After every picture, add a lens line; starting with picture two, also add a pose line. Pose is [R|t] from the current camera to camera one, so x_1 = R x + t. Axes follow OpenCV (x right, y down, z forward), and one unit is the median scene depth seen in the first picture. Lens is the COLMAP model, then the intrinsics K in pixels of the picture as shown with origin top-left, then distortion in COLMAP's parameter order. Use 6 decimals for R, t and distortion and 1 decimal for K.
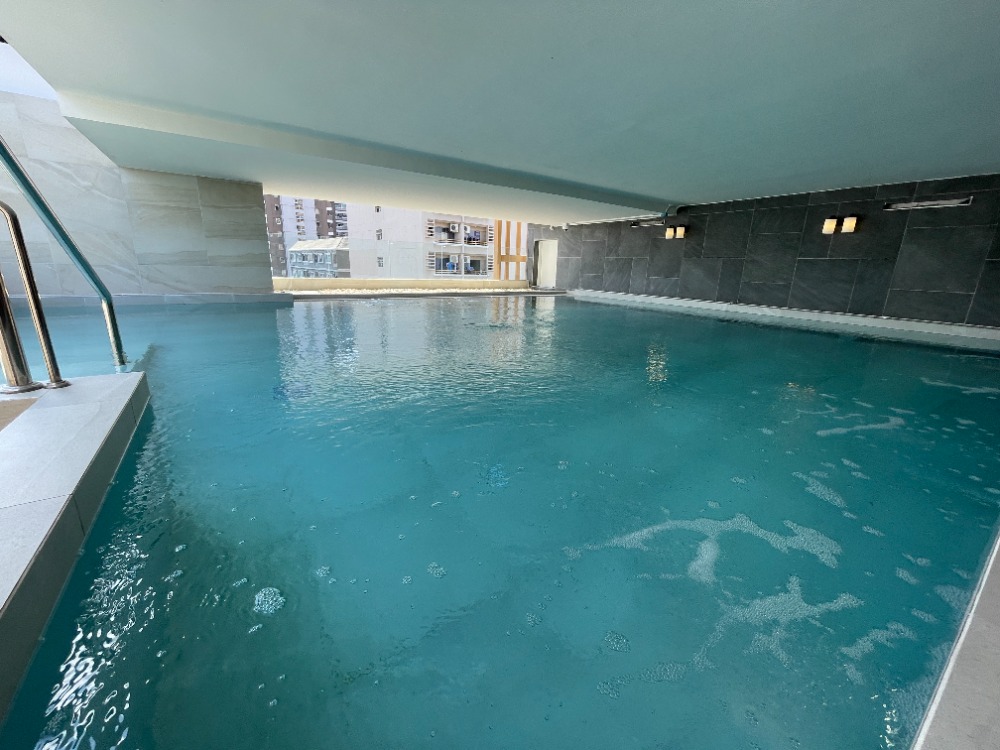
lens RADIAL K [[402.2, 0, 501.5], [0, 402.2, 373.8], [0, 0, 1]] dist [-0.002866, -0.000612]
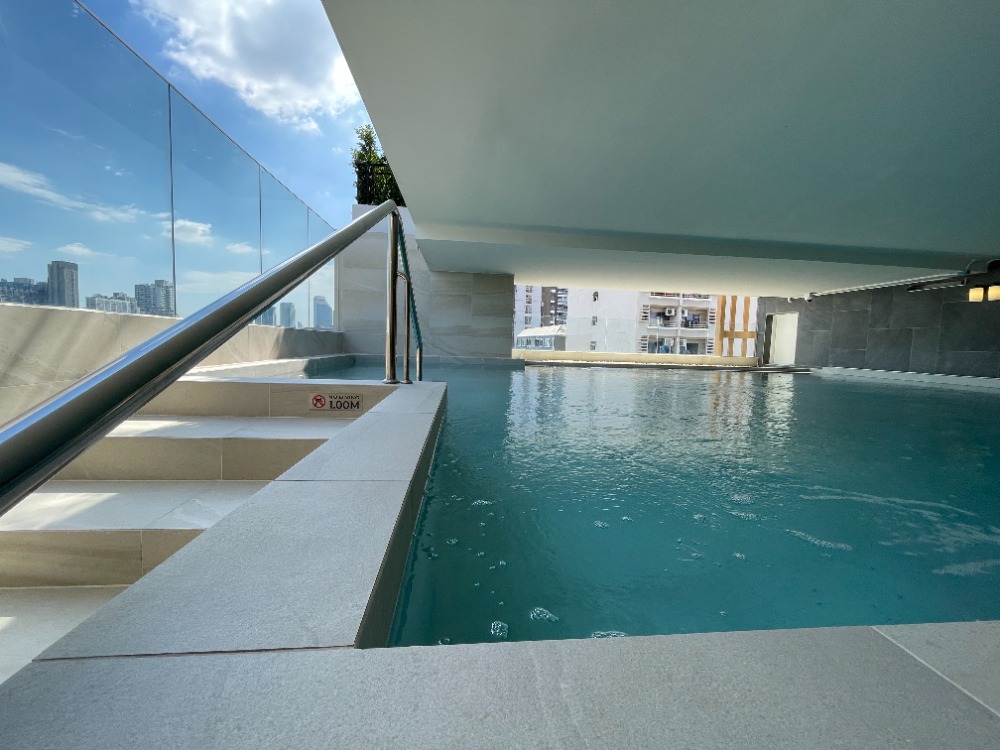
lens RADIAL K [[402.9, 0, 503.1], [0, 402.9, 373.3], [0, 0, 1]] dist [-0.000251, -0.000062]
pose [[0.877369, 0.032456, -0.478717, -0.000308], [-0.129928, 0.976505, -0.171922, 0.033861], [0.461890, 0.213038, 0.860972, -0.033147]]
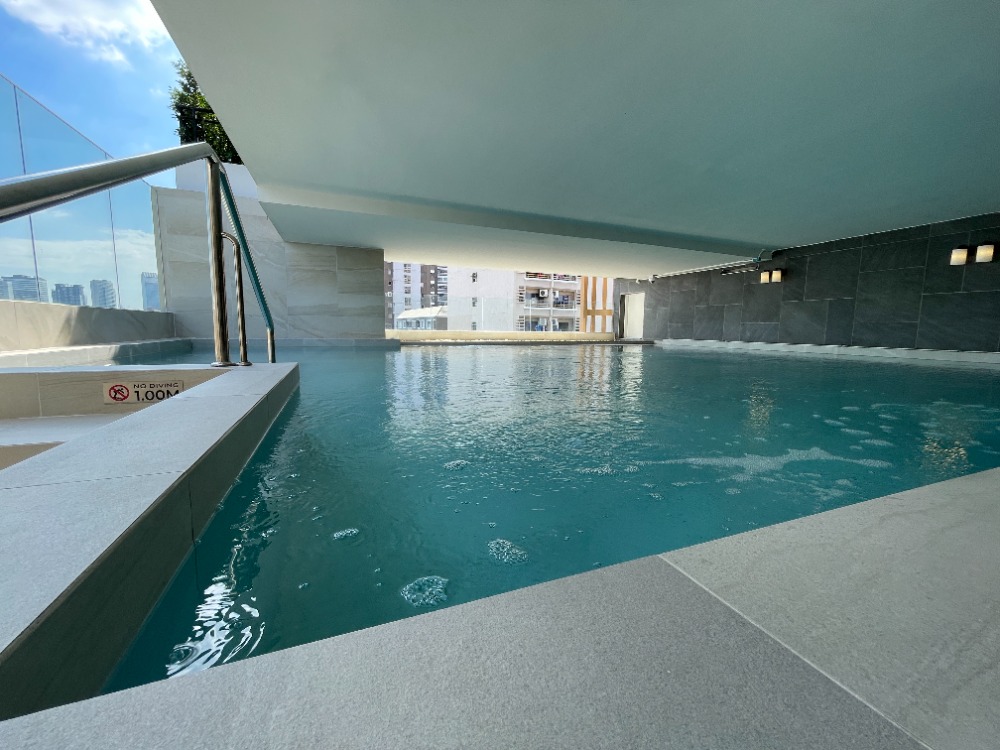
lens RADIAL K [[402.2, 0, 501.5], [0, 402.2, 373.8], [0, 0, 1]] dist [-0.002866, -0.000612]
pose [[0.976784, 0.006018, -0.214142, 0.006655], [-0.038938, 0.987942, -0.149849, 0.035663], [0.210658, 0.154709, 0.965240, -0.020886]]
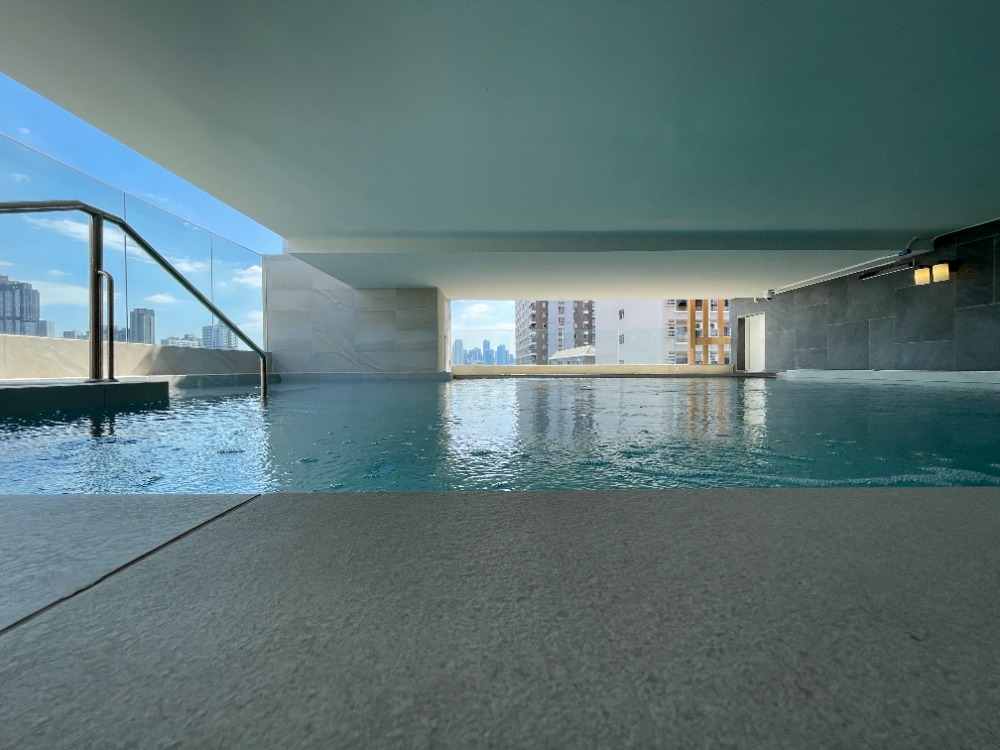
lens RADIAL K [[402.9, 0, 503.1], [0, 402.9, 373.3], [0, 0, 1]] dist [-0.000251, -0.000062]
pose [[0.825439, -0.027613, -0.563815, 0.162128], [-0.116556, 0.968942, -0.218096, 0.024324], [0.552326, 0.245741, 0.796585, 0.093026]]
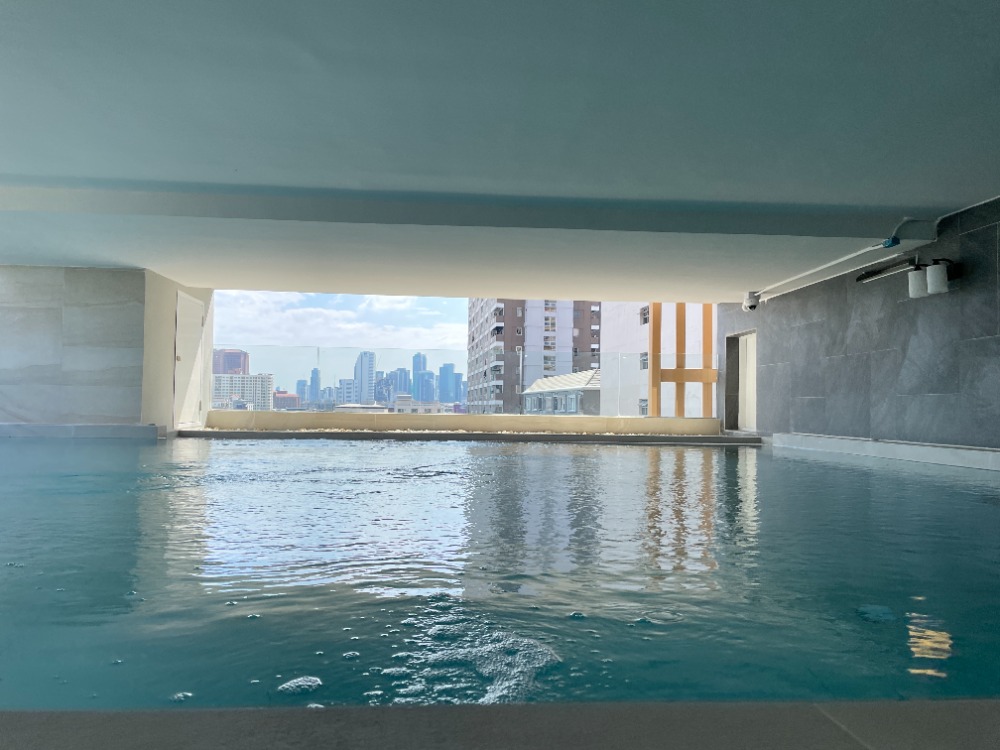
lens RADIAL K [[748.3, 0, 500.0], [0, 748.3, 375.0], [0, 0, 1]] dist [0.051900, -0.073356]
pose [[0.861510, -0.038491, -0.506280, 0.326806], [-0.121873, 0.952296, -0.279785, -0.007043], [0.492897, 0.302739, 0.815721, 0.168908]]
